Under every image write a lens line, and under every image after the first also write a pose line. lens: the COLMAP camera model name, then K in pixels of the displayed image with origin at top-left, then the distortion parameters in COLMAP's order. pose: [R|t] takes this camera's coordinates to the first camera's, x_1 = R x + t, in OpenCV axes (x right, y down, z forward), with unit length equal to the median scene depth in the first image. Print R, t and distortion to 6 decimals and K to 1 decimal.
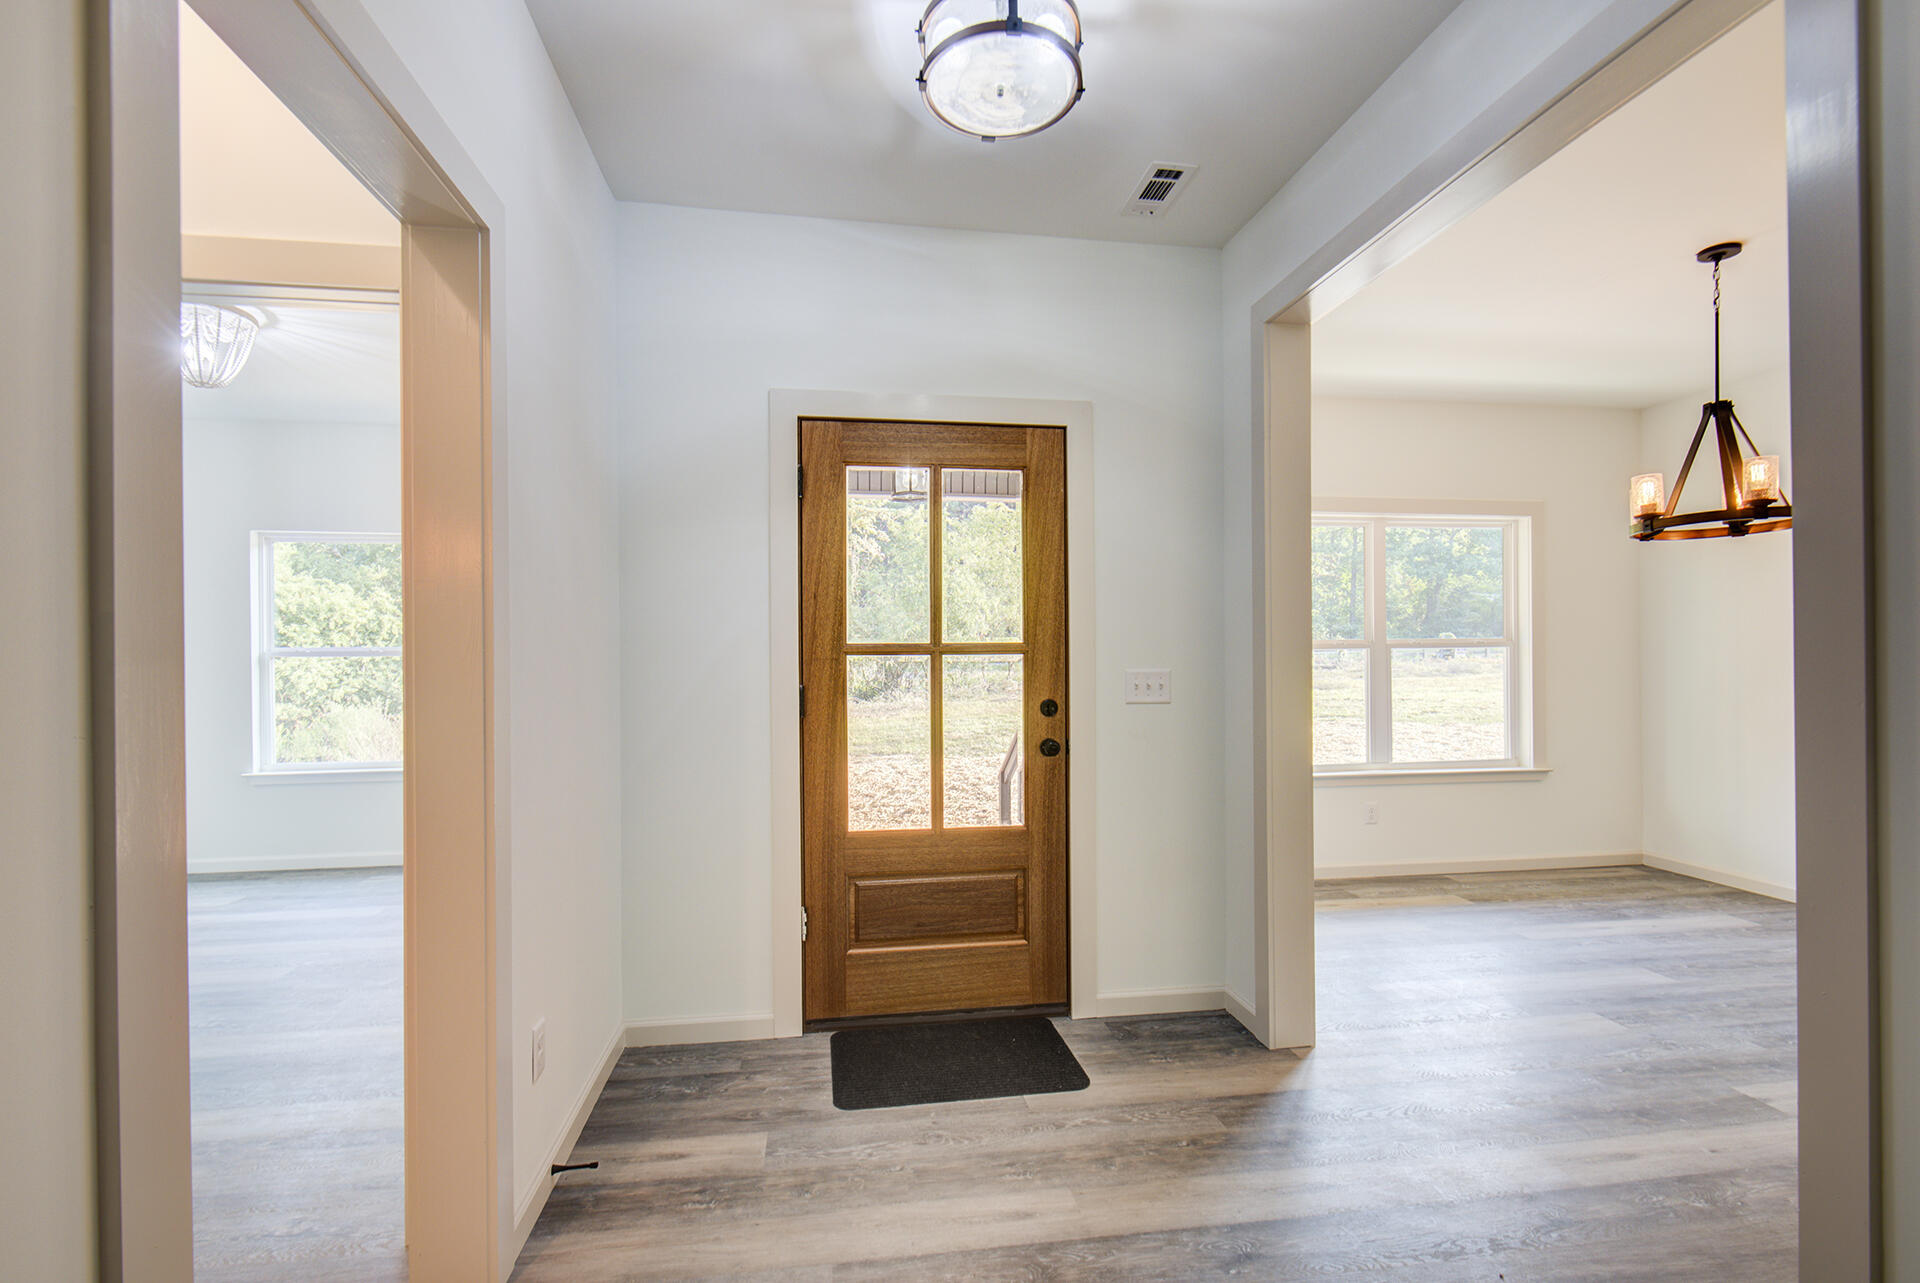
lens RADIAL K [[868.9, 0, 963.6], [0, 868.9, 652.8], [0, 0, 1]] dist [0.002433, 0.000659]
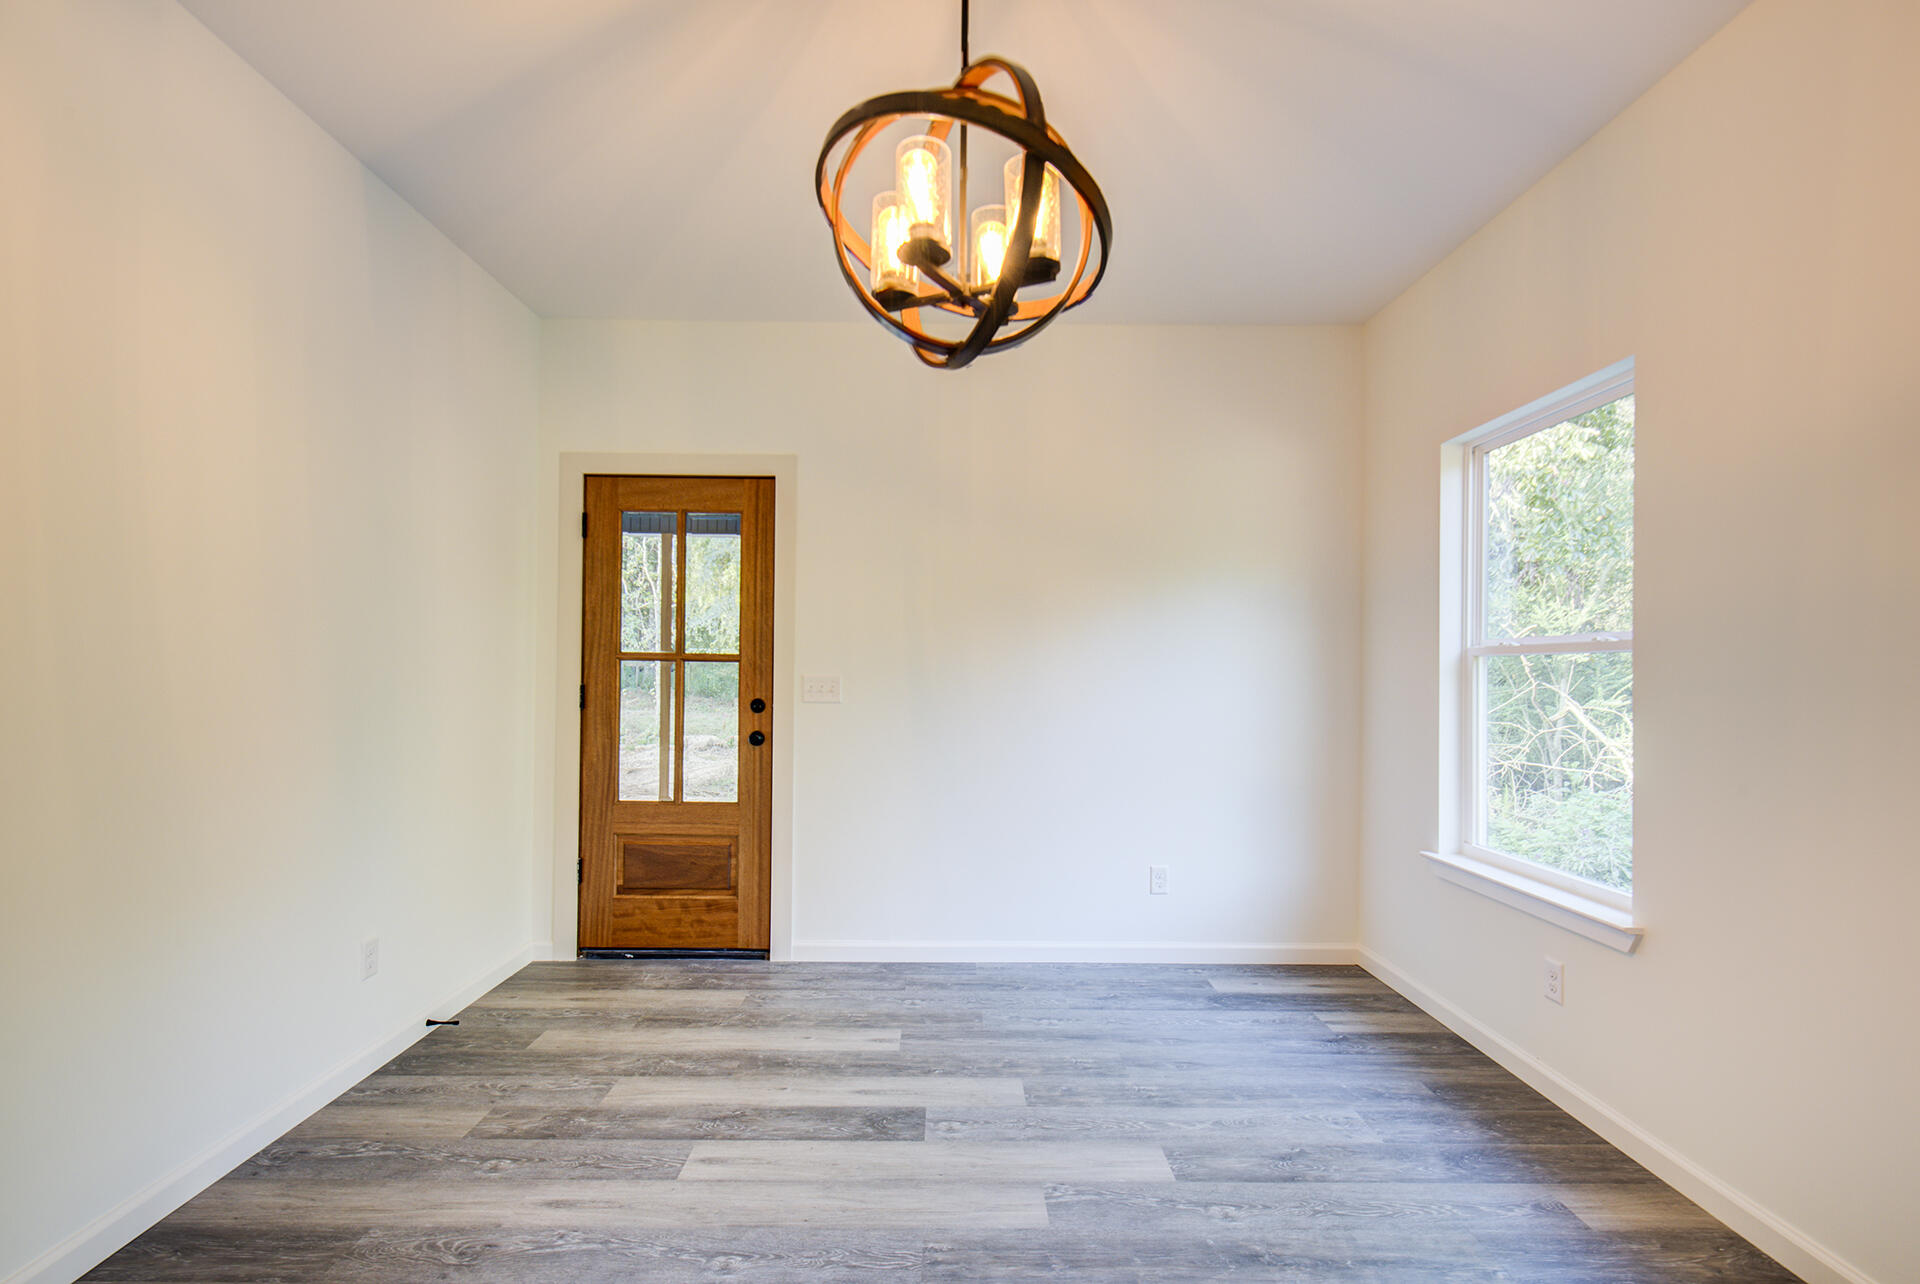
lens RADIAL K [[868.9, 0, 963.6], [0, 868.9, 653.3], [0, 0, 1]] dist [0.002433, 0.000659]
pose [[0.980118, 0.010484, -0.198139, 0.615856], [-0.013819, 0.999785, -0.015454, 0.004467], [0.197935, 0.017885, 0.980052, -0.142603]]
